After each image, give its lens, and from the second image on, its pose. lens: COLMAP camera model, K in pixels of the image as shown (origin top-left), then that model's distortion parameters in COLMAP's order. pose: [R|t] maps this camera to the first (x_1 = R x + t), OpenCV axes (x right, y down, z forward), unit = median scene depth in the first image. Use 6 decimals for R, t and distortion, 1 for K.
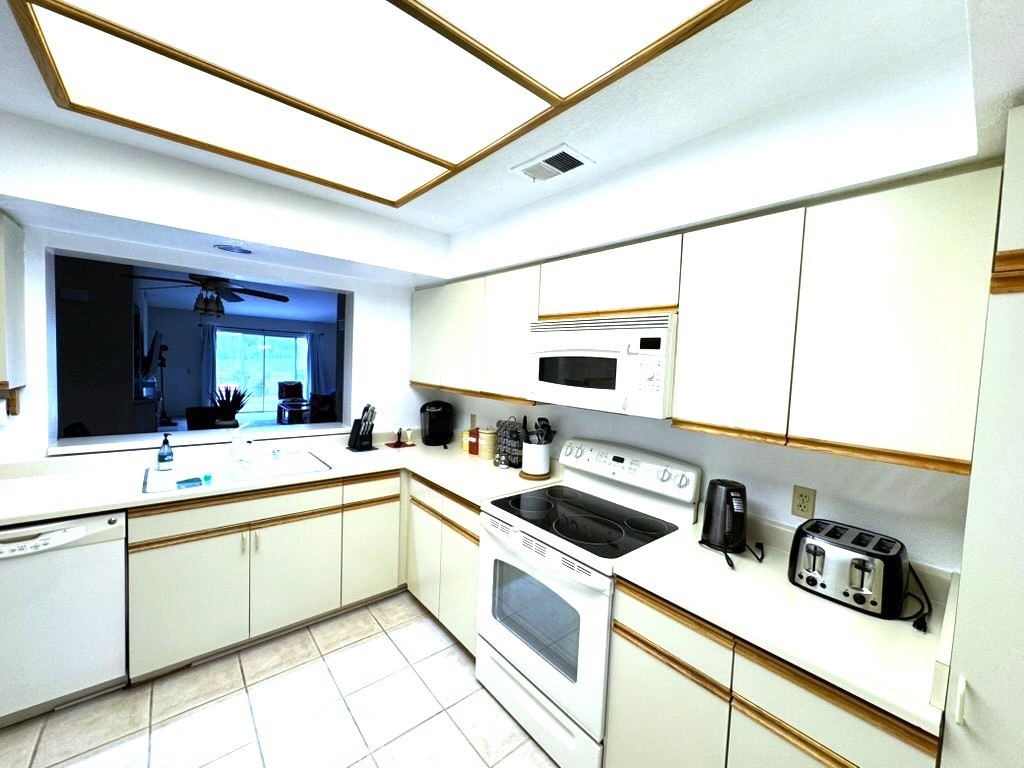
lens RADIAL K [[413.3, 0, 512.0], [0, 413.3, 384.0], [0, 0, 1]] dist [-0.001666, -0.000201]
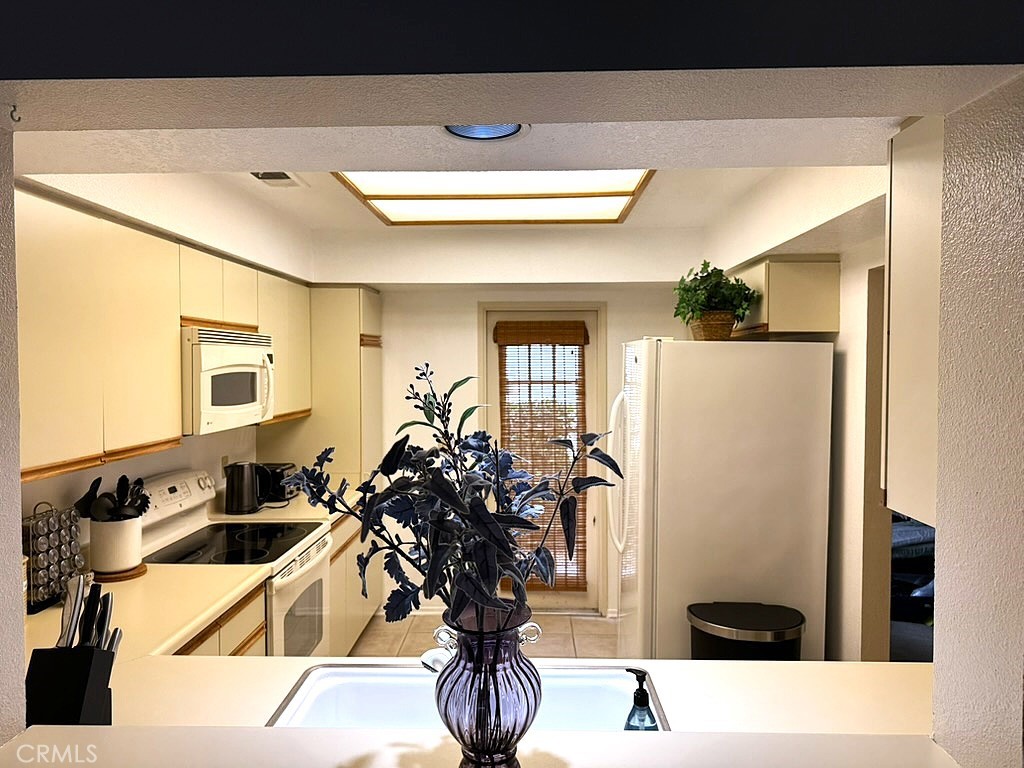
lens RADIAL K [[699.9, 0, 512.0], [0, 699.9, 384.0], [0, 0, 1]] dist [0.078351, -0.000614]
pose [[-0.748049, -0.061884, 0.660752, -1.457484], [0.006921, 0.994861, 0.101011, -0.212008], [-0.663608, 0.080134, -0.743776, 1.919089]]
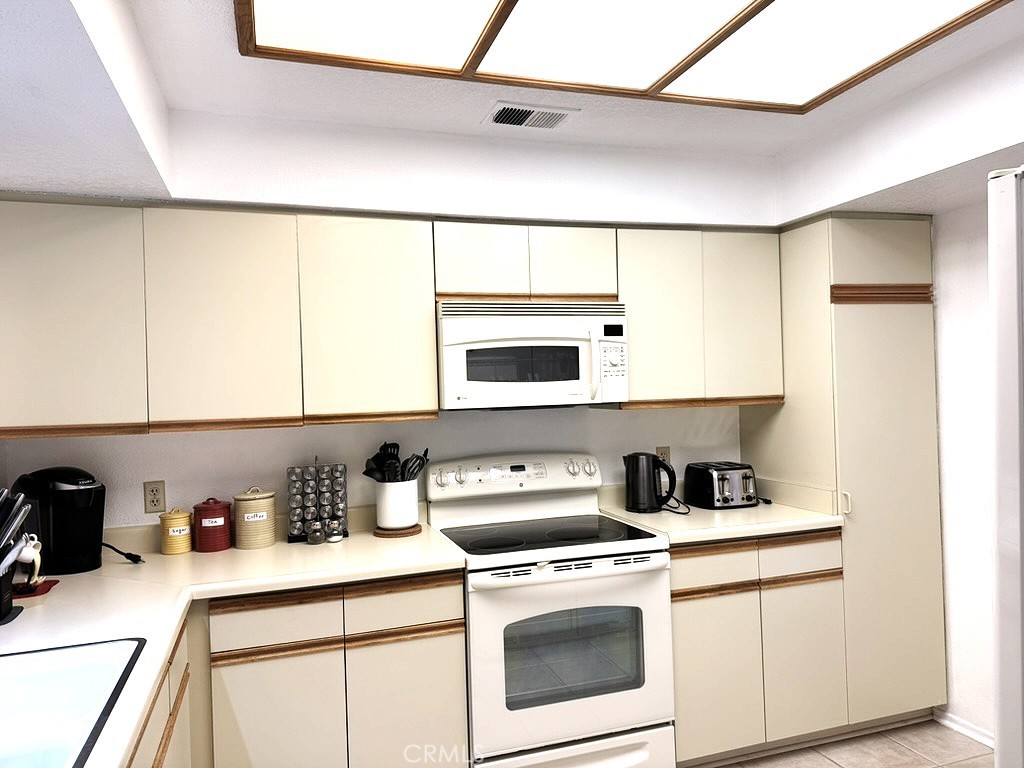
lens RADIAL K [[699.9, 0, 512.0], [0, 699.9, 384.0], [0, 0, 1]] dist [0.078351, -0.000614]
pose [[0.369841, -0.052887, 0.927589, -1.281336], [0.100209, 0.994825, 0.016766, -0.018372], [-0.923675, 0.086752, 0.373226, 0.548314]]
